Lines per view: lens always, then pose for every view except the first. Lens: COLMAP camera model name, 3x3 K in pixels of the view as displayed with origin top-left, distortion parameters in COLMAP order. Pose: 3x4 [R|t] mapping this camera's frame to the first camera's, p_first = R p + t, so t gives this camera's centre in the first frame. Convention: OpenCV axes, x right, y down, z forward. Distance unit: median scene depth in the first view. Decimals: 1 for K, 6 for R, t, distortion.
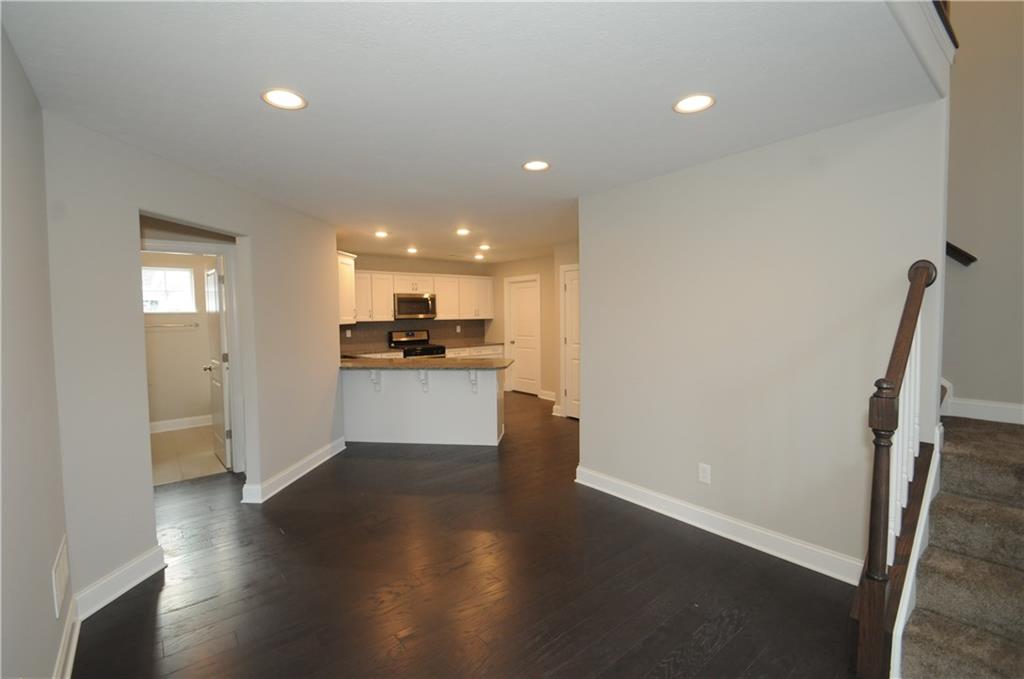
lens RADIAL K [[464.0, 0, 510.2], [0, 464.0, 337.3], [0, 0, 1]] dist [0.001930, -0.000297]
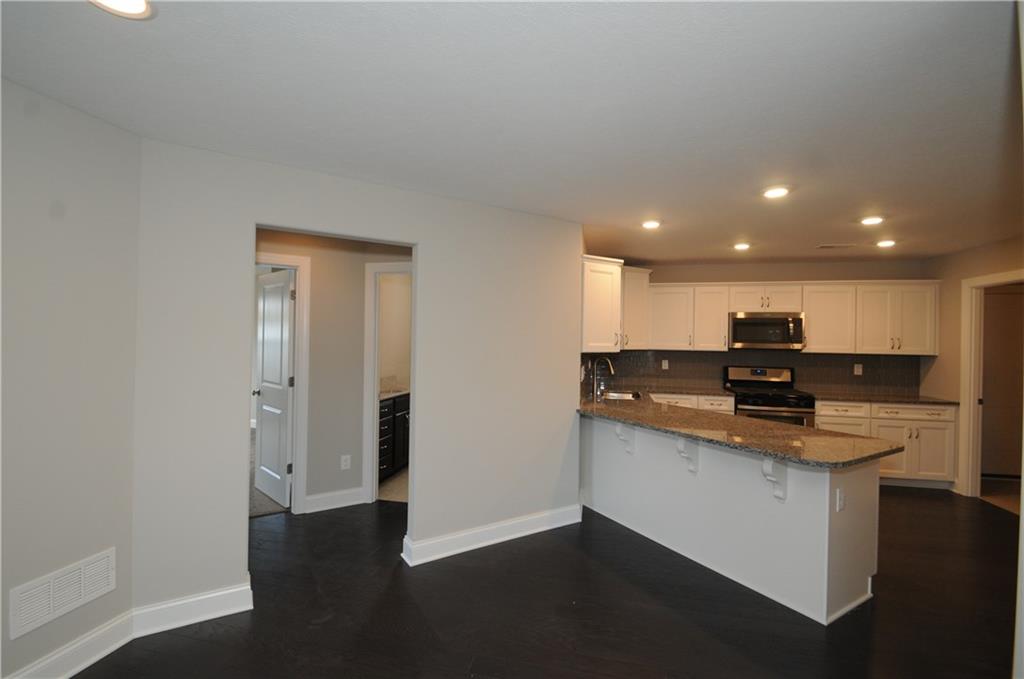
lens RADIAL K [[464.0, 0, 512.6], [0, 464.0, 339.8], [0, 0, 1]] dist [0.001930, -0.000297]
pose [[0.592580, 0.019672, -0.805272, 0.122067], [-0.066778, 0.997460, -0.024773, -0.013136], [0.802739, 0.068455, 0.592388, 0.311617]]
